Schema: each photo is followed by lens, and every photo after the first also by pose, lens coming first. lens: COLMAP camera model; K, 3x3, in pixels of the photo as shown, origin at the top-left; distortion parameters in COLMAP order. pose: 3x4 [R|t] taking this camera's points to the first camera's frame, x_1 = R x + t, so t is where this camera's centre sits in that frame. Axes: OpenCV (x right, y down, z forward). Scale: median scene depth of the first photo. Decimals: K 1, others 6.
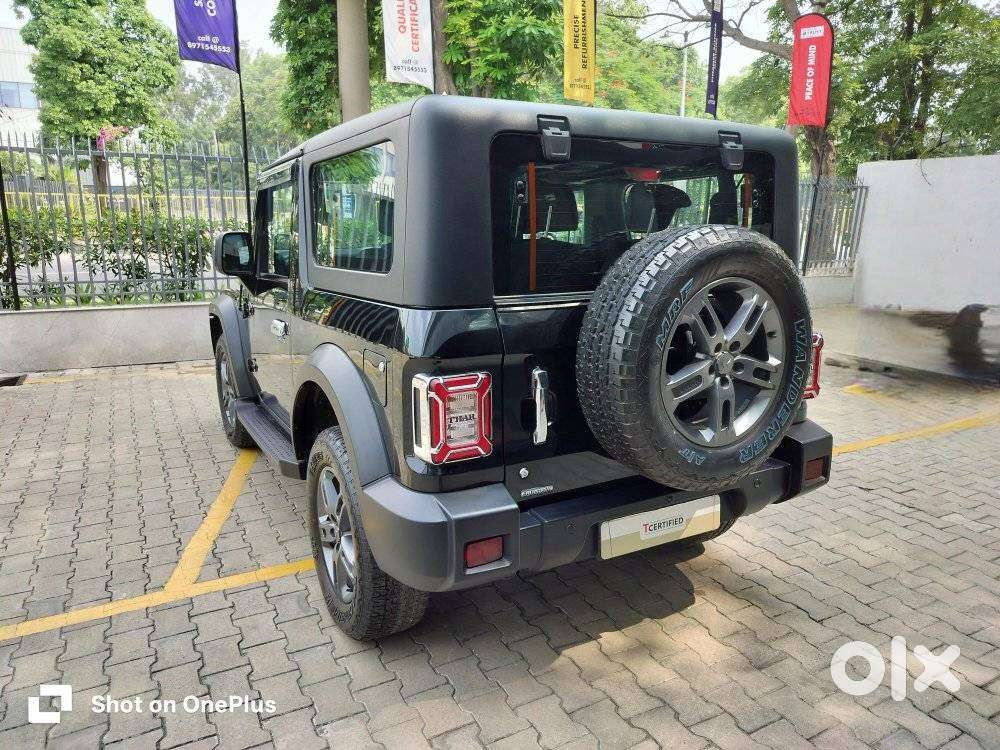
lens RADIAL K [[701.4, 0, 505.5], [0, 701.4, 373.2], [0, 0, 1]] dist [0.014516, -0.004439]
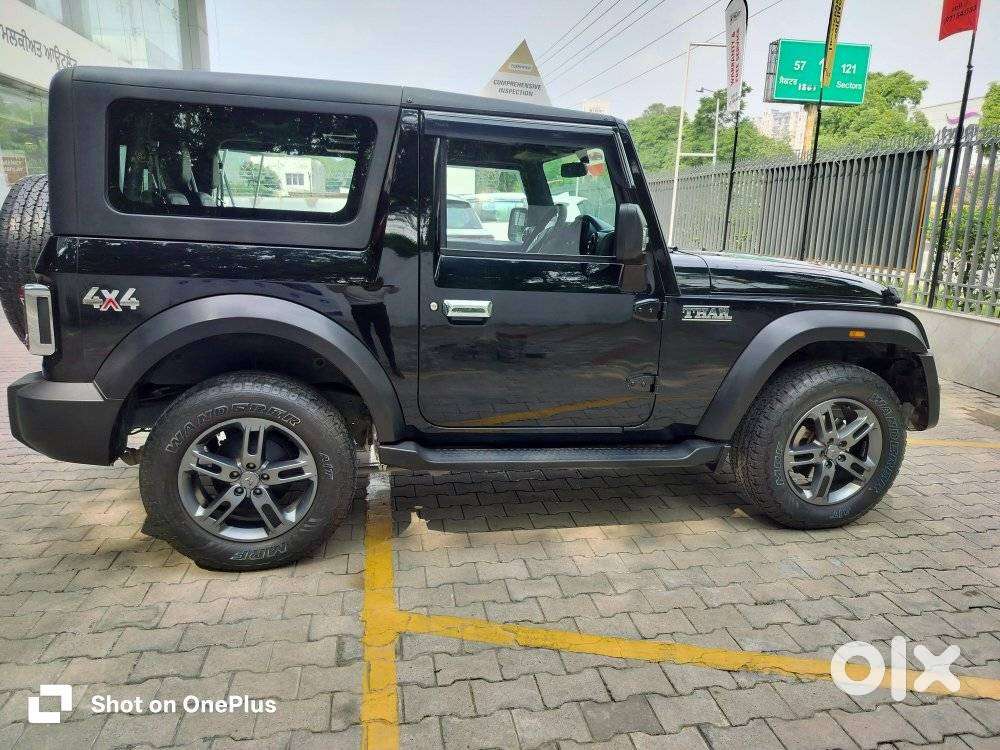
lens RADIAL K [[698.3, 0, 504.3], [0, 698.3, 375.8], [0, 0, 1]] dist [0.014932, -0.004559]
pose [[-0.314115, 0.196373, -0.928854, 0.794426], [-0.228871, 0.933856, 0.274829, -0.243092], [0.921385, 0.298916, -0.248394, 1.295284]]
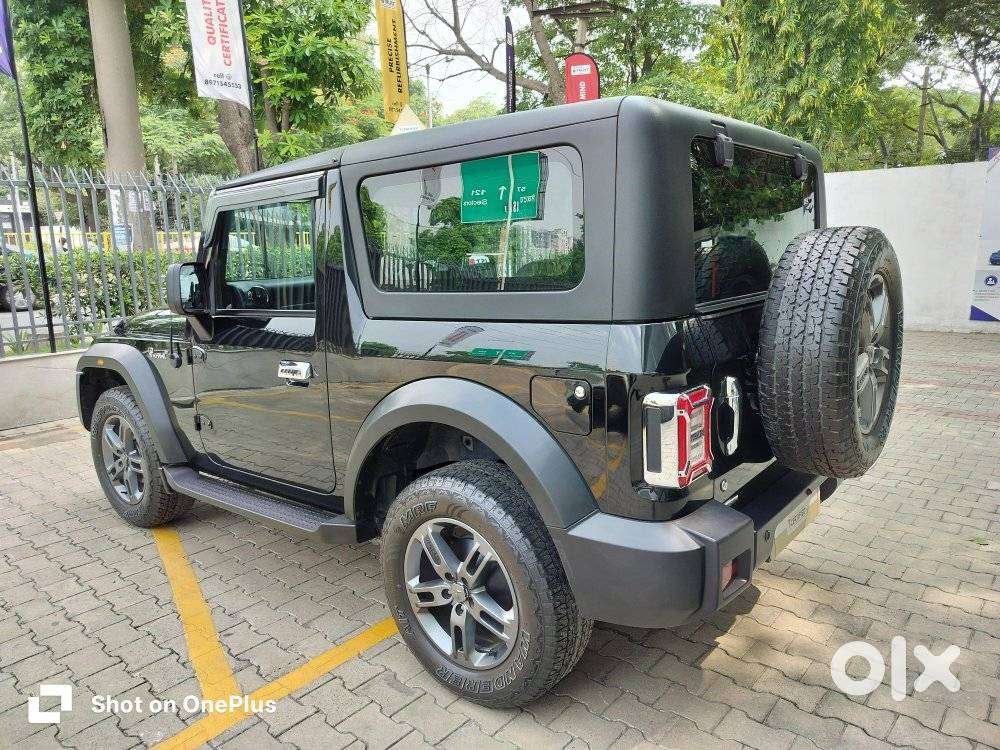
lens RADIAL K [[698.3, 0, 504.3], [0, 698.3, 375.8], [0, 0, 1]] dist [0.014932, -0.004559]
pose [[0.933156, -0.099595, 0.345399, -0.316556], [0.110848, 0.993753, -0.012927, -0.016652], [-0.341953, 0.050350, 0.938367, 0.102510]]
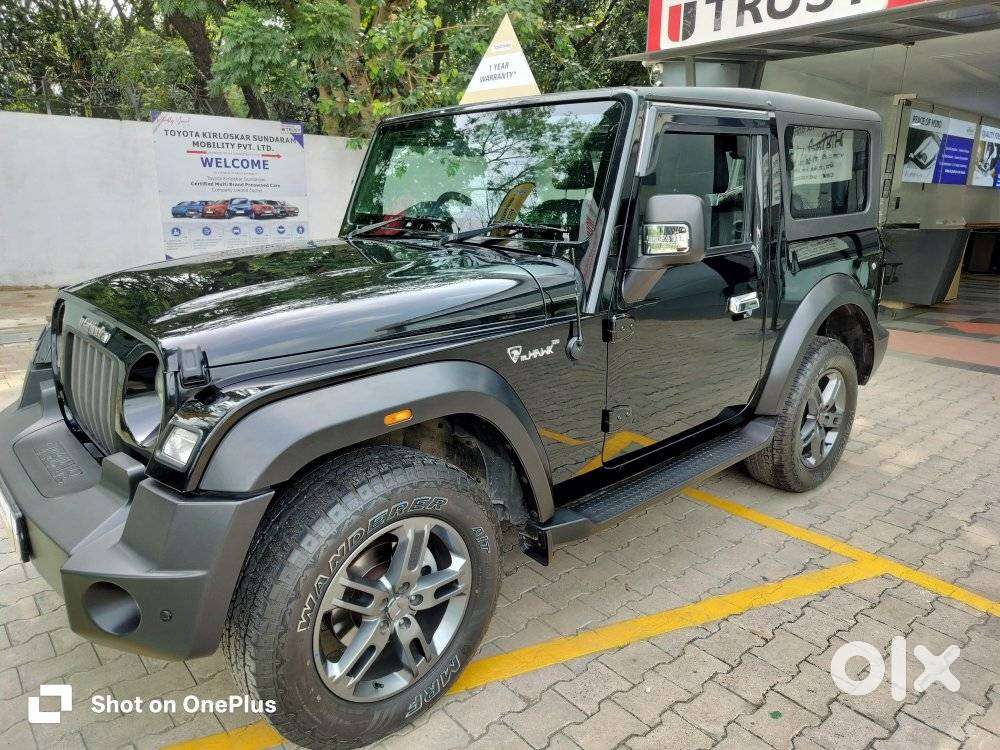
lens RADIAL K [[700.2, 0, 500.0], [0, 700.2, 375.0], [0, 0, 1]] dist [0.005411, 0.000105]
pose [[-0.211735, -0.258324, 0.942569, -0.927812], [0.199094, 0.932811, 0.300374, -0.257225], [-0.956833, 0.251259, -0.146078, 1.212682]]
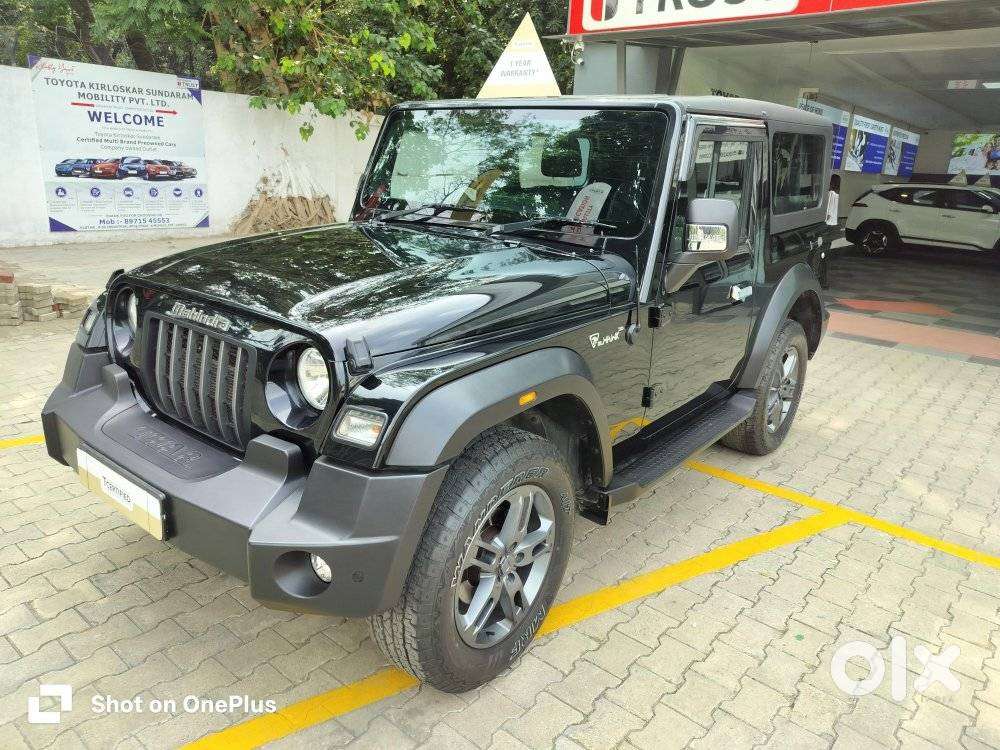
lens RADIAL K [[710.7, 0, 494.1], [0, 710.7, 375.4], [0, 0, 1]] dist [0.039065, -0.050511]
pose [[-0.361859, -0.295711, 0.884089, -0.946032], [0.151058, 0.917223, 0.368623, -0.321591], [-0.919913, 0.266938, -0.287236, 1.383638]]
